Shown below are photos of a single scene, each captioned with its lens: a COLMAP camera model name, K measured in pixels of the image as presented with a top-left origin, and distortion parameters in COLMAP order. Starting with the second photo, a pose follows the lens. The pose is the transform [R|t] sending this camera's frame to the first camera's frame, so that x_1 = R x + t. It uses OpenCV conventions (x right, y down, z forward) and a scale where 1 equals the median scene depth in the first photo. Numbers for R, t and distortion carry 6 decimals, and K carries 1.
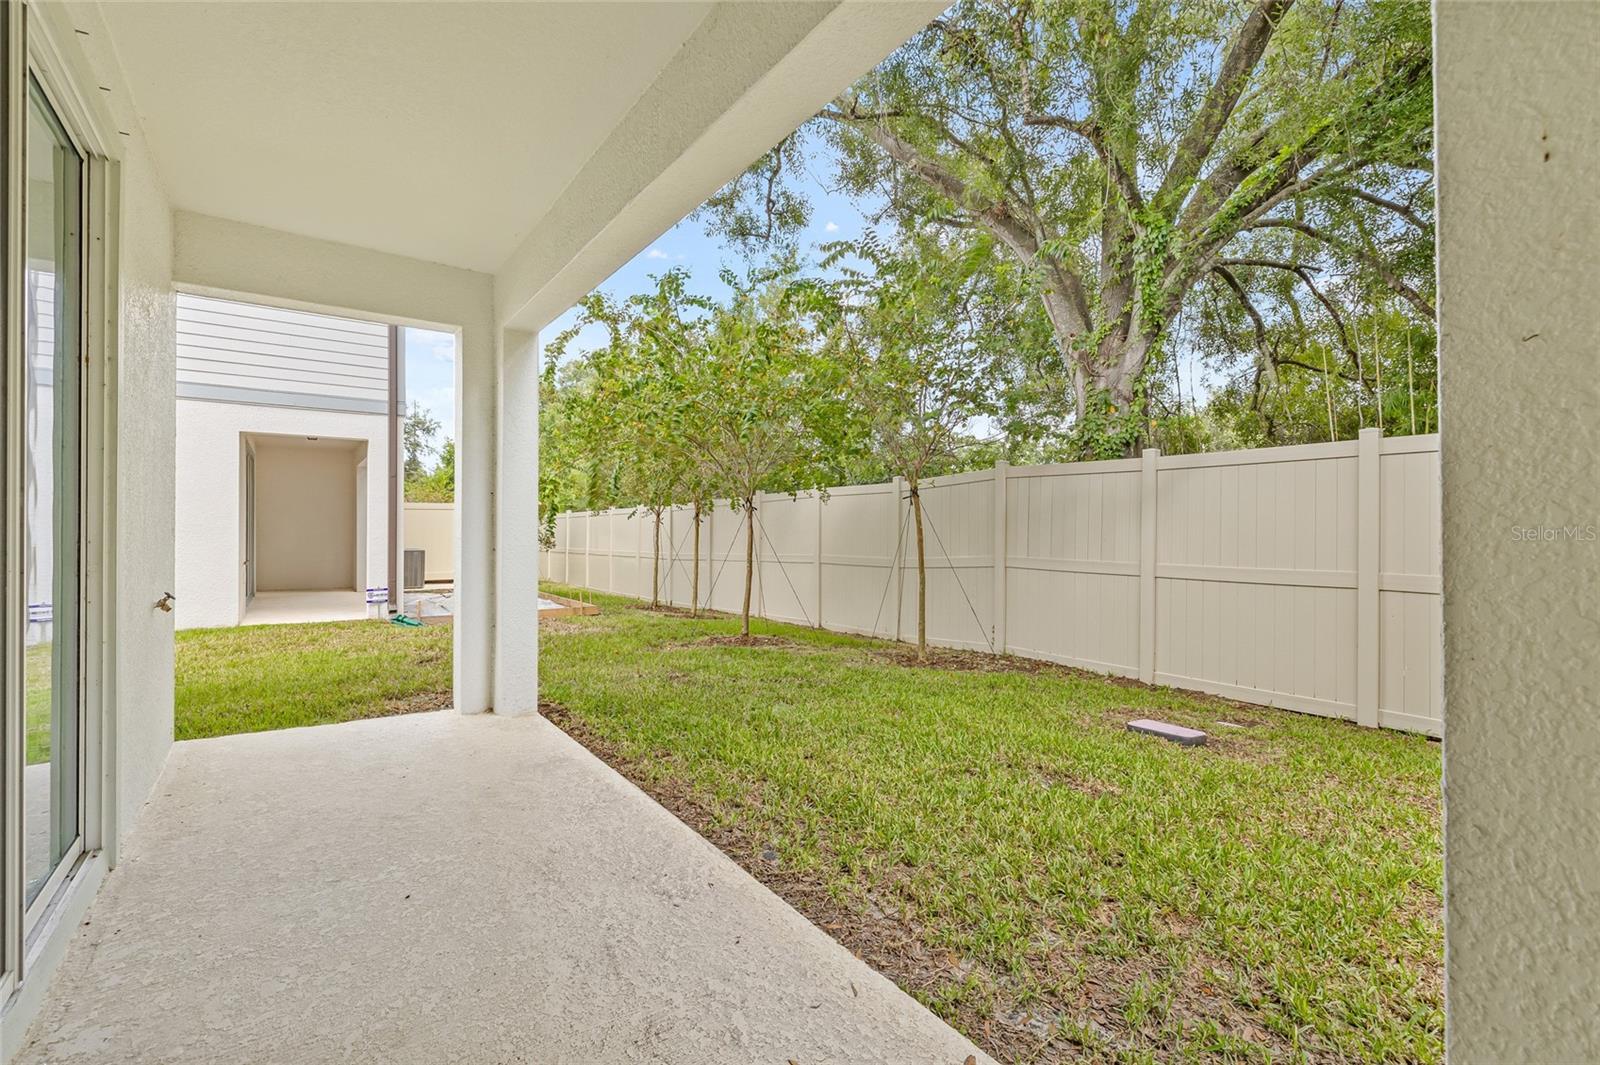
lens RADIAL K [[718.6, 0, 796.5], [0, 718.6, 531.1], [0, 0, 1]] dist [0.000487, 0.000034]
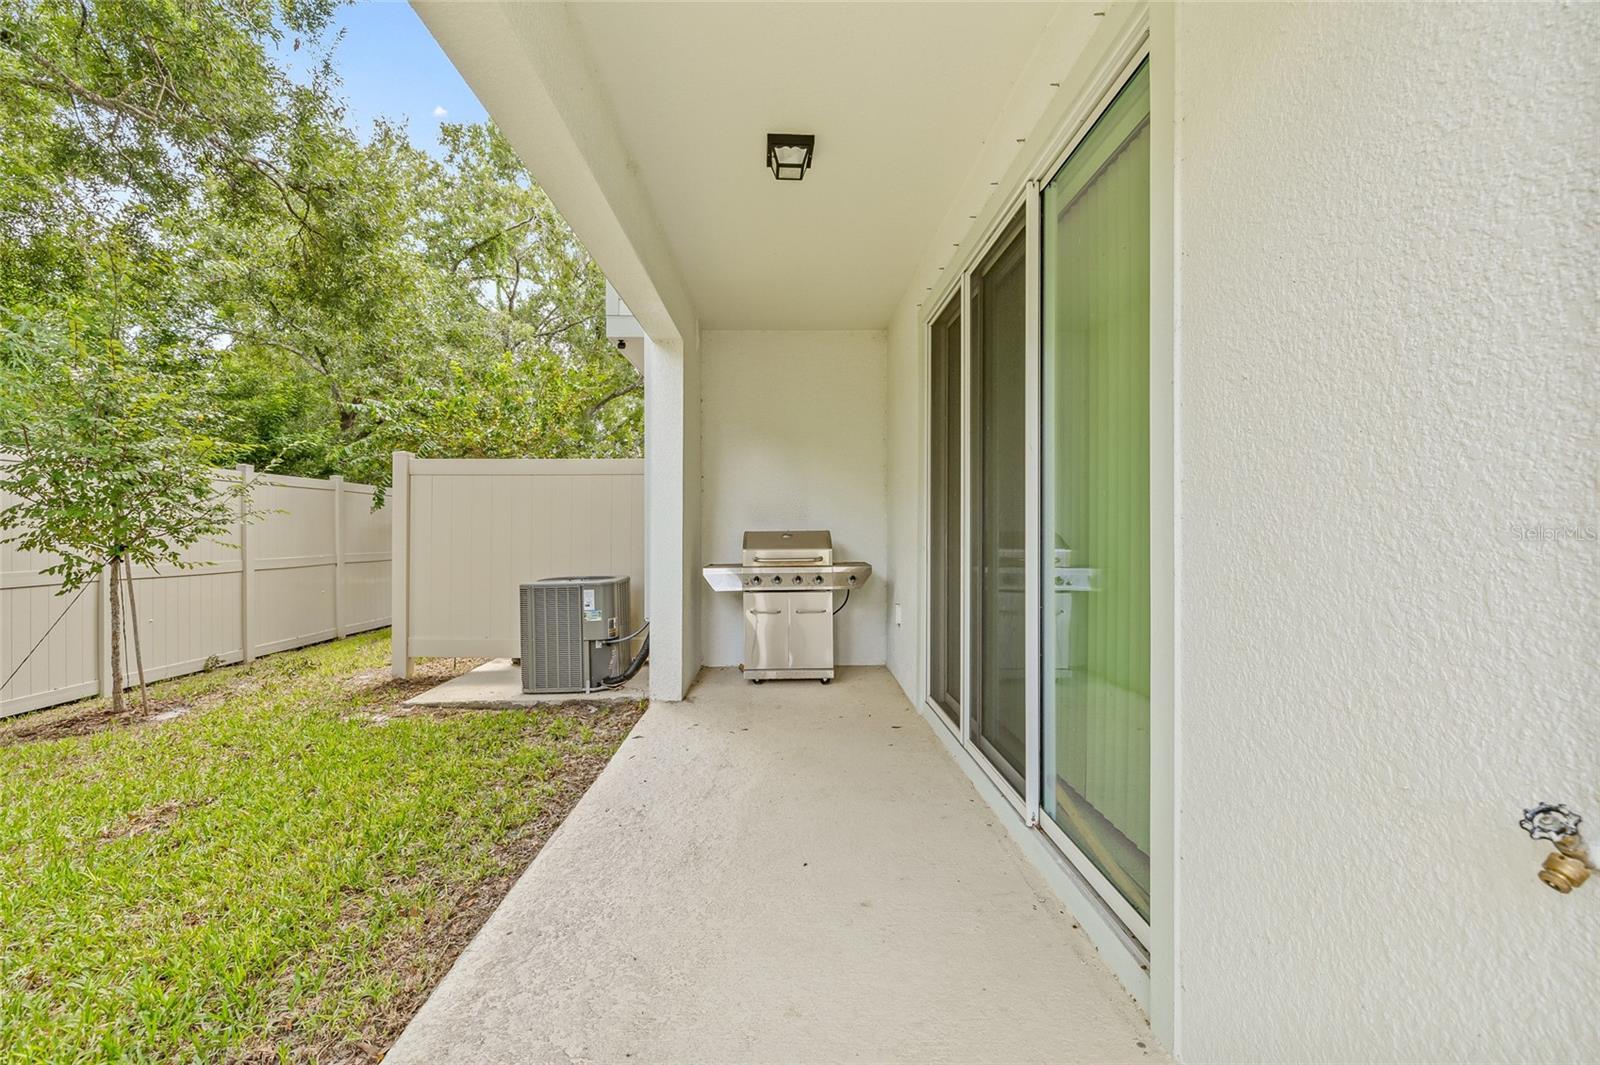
lens RADIAL K [[718.6, 0, 800.3], [0, 718.6, 533.4], [0, 0, 1]] dist [0.000487, 0.000034]
pose [[-0.834242, -0.000034, 0.551398, -1.082978], [0.003446, 0.999980, 0.005276, -0.008667], [-0.551387, 0.006301, -0.834226, 1.821180]]
